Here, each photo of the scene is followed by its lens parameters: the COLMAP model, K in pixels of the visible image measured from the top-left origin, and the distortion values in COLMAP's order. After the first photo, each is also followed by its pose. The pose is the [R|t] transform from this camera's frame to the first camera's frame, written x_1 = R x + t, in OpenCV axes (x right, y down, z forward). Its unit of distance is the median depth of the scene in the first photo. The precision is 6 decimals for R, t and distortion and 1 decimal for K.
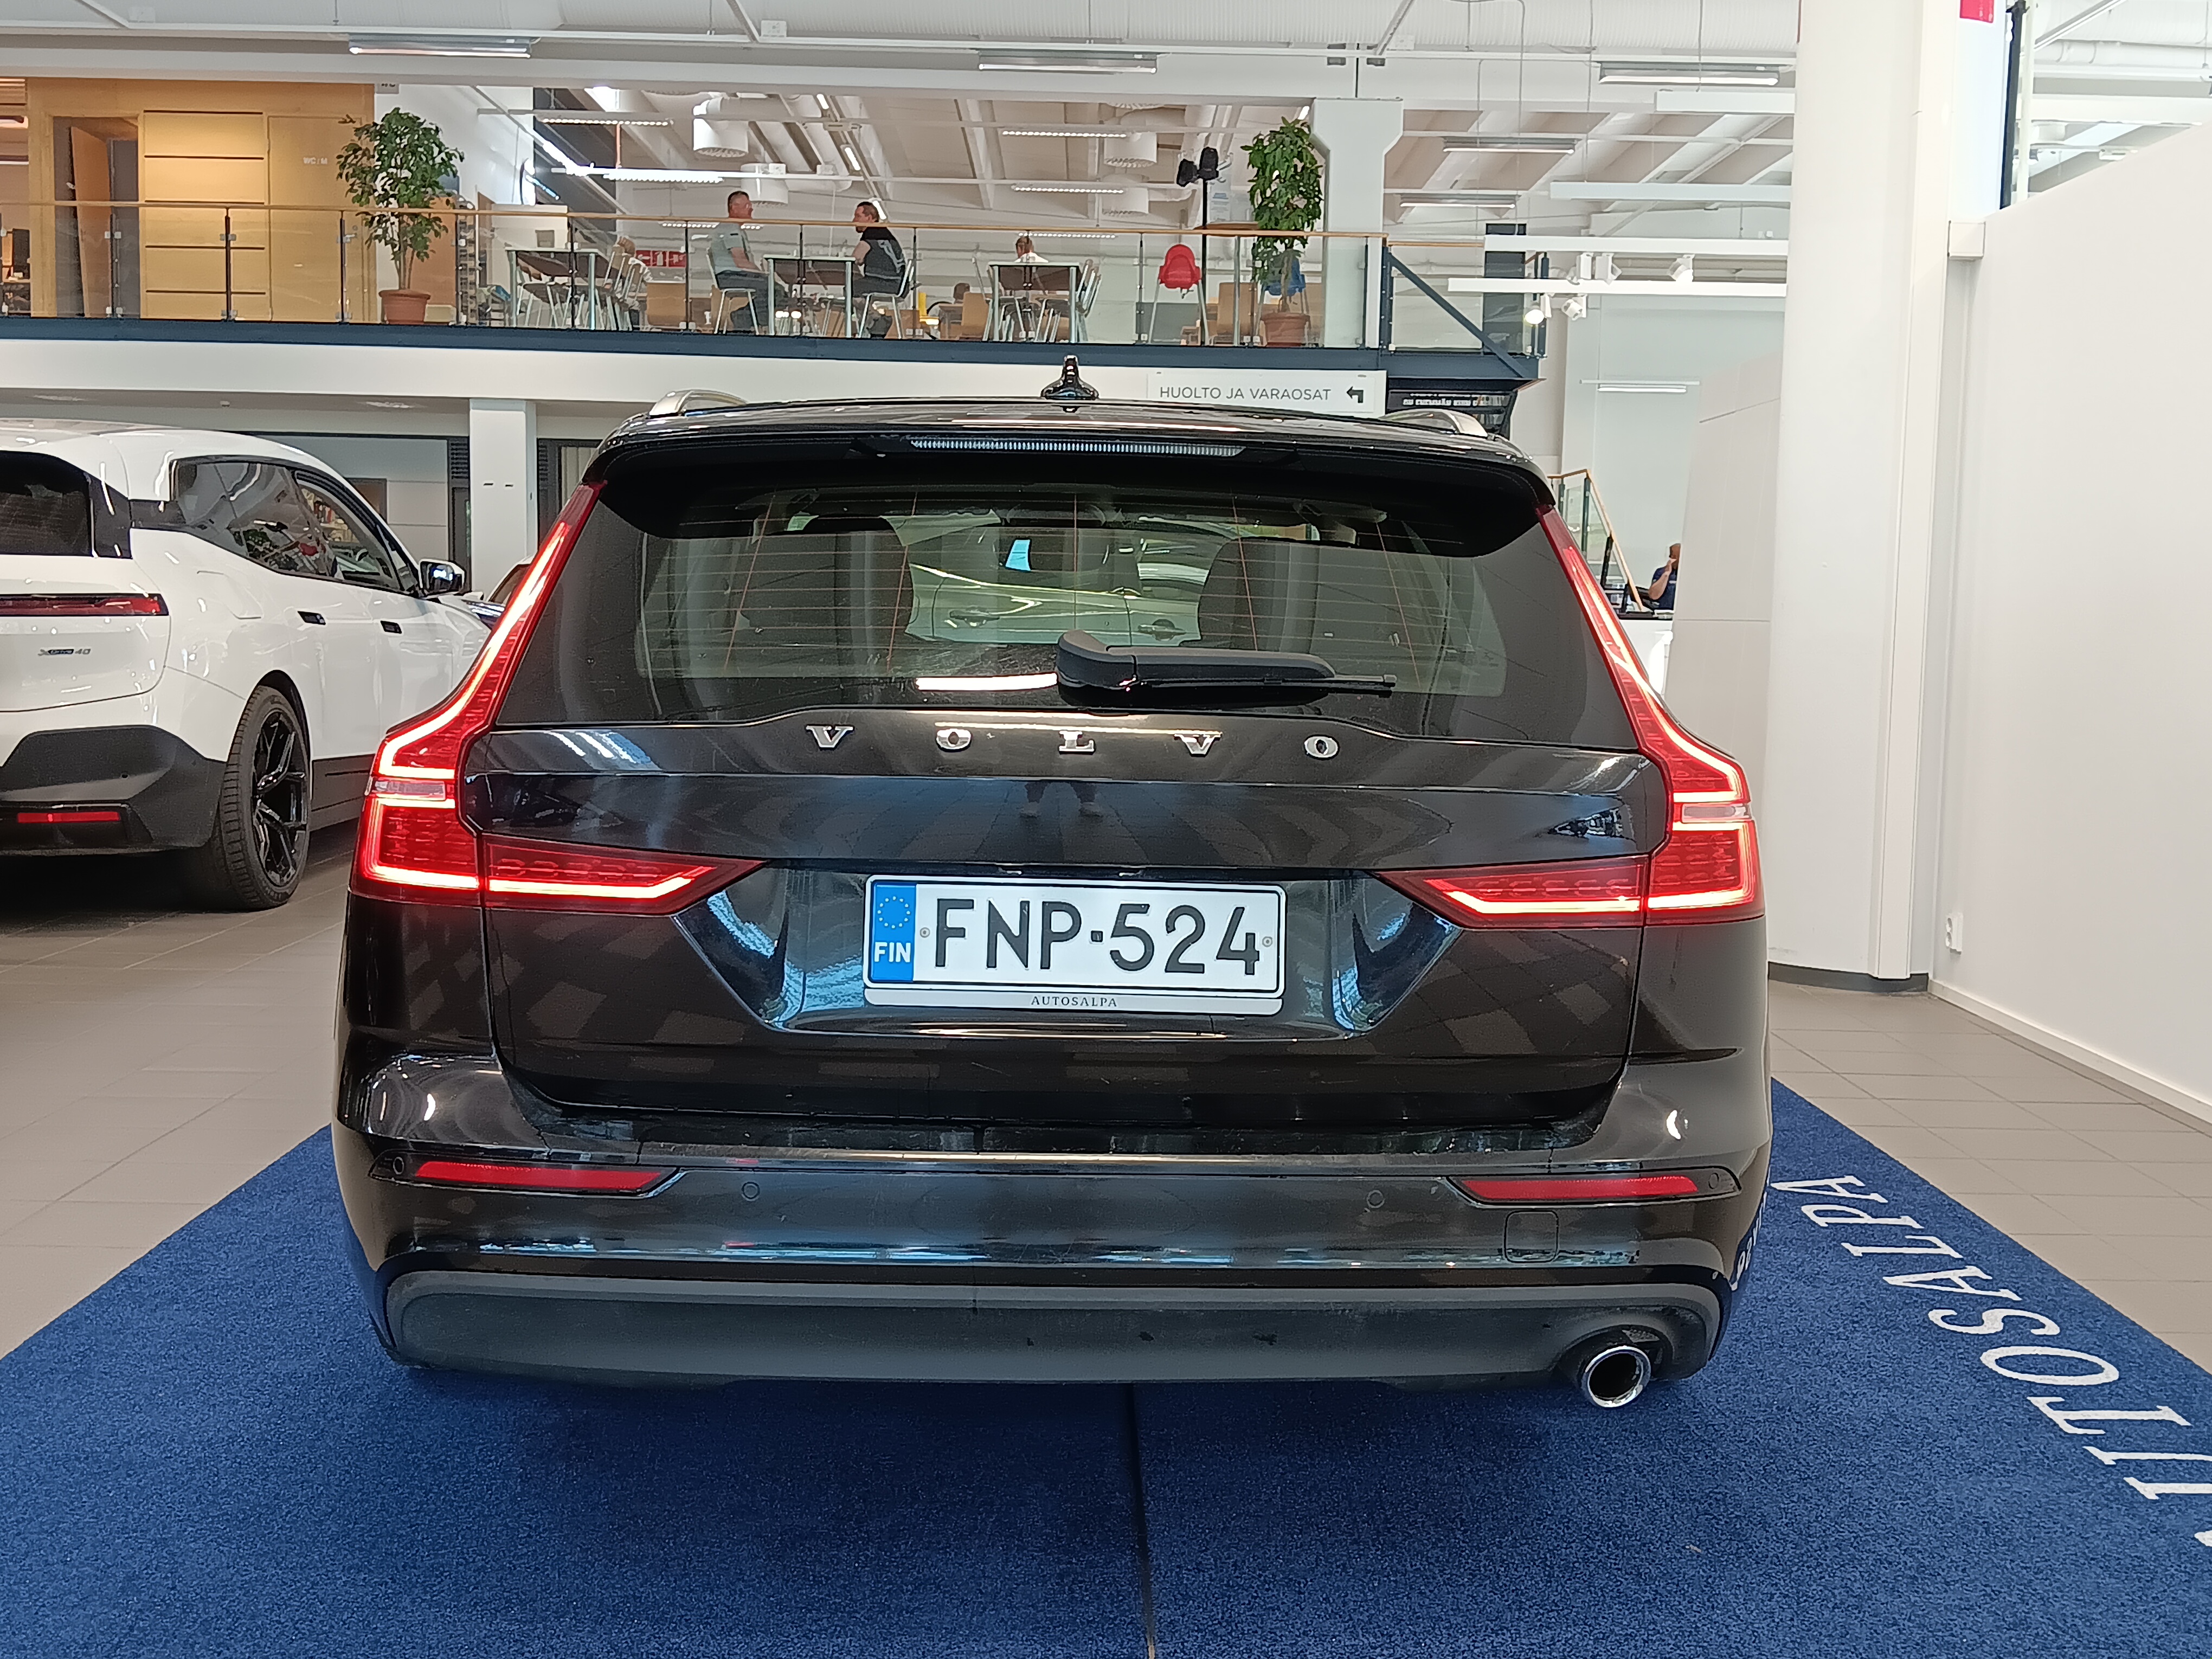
lens RADIAL K [[2425.9, 0, 1106.0], [0, 2425.9, 829.5], [0, 0, 1]] dist [0.132655, -0.358726]
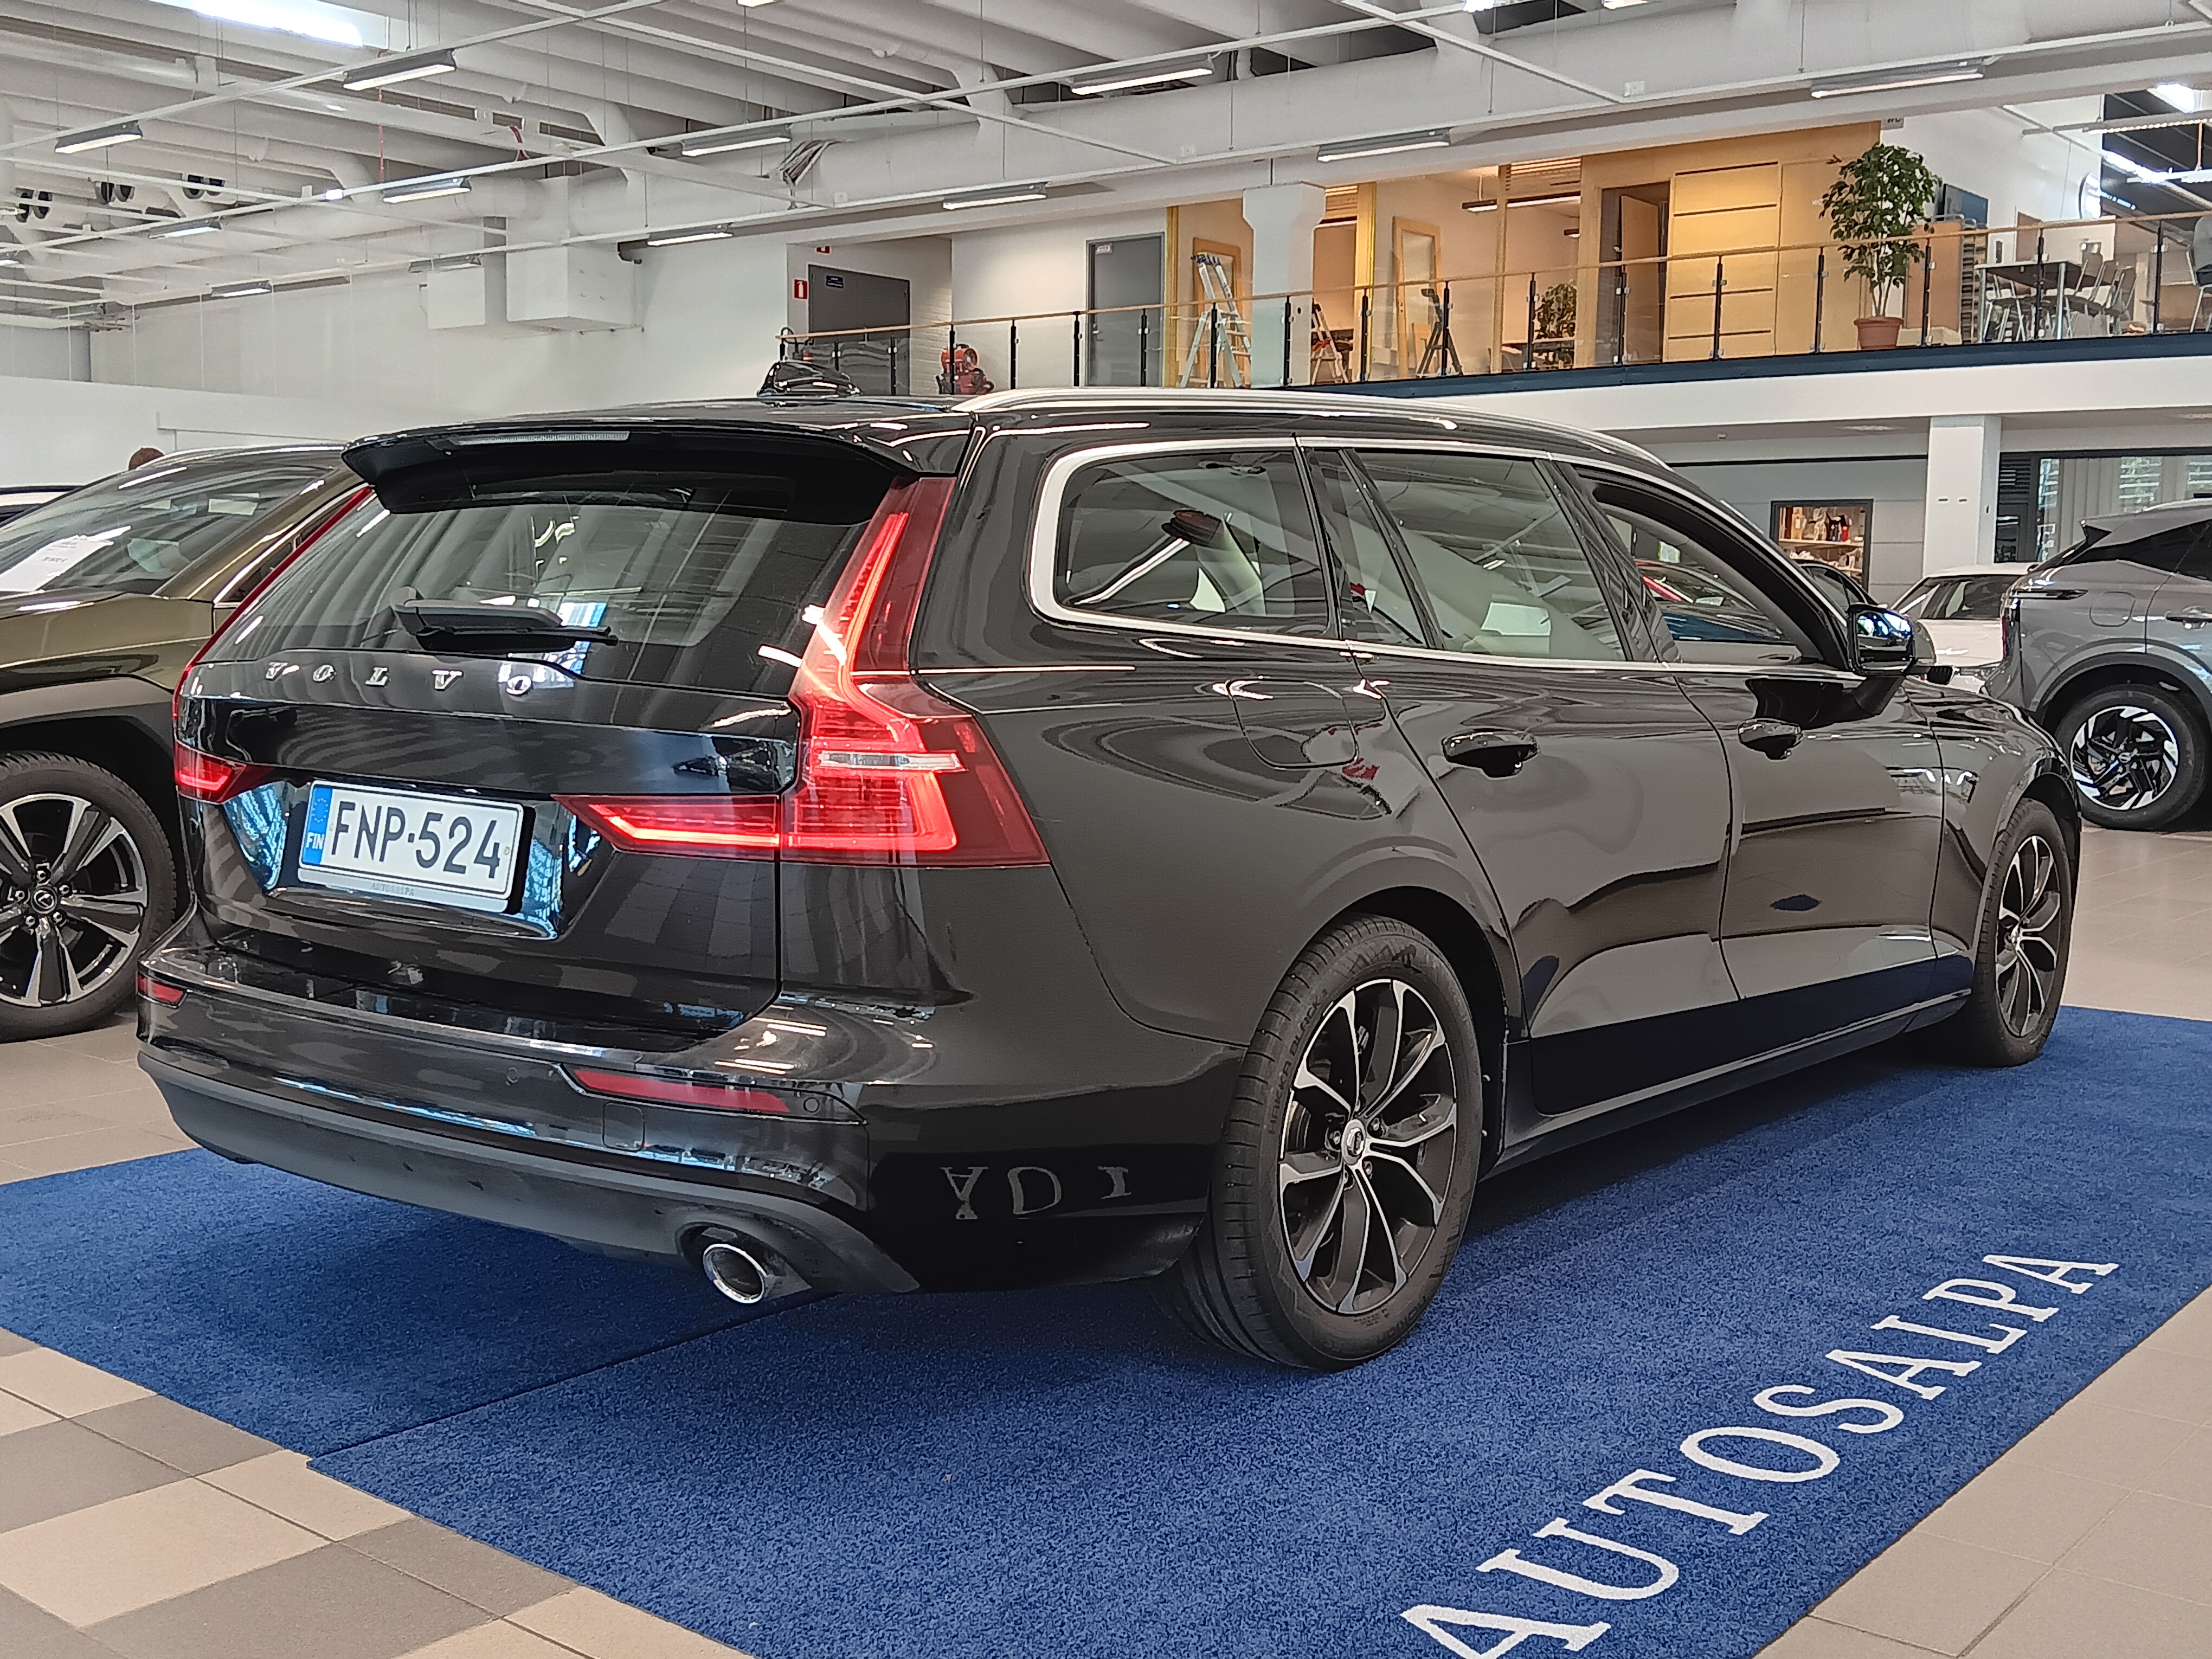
lens RADIAL K [[2337.6, 0, 1105.7], [0, 2337.6, 862.8], [0, 0, 1]] dist [0.015844, -0.096251]
pose [[0.761794, 0.061647, -0.644880, 0.607019], [-0.056173, 0.997998, 0.029046, 0.001495], [0.645379, 0.014098, 0.763732, 0.190439]]
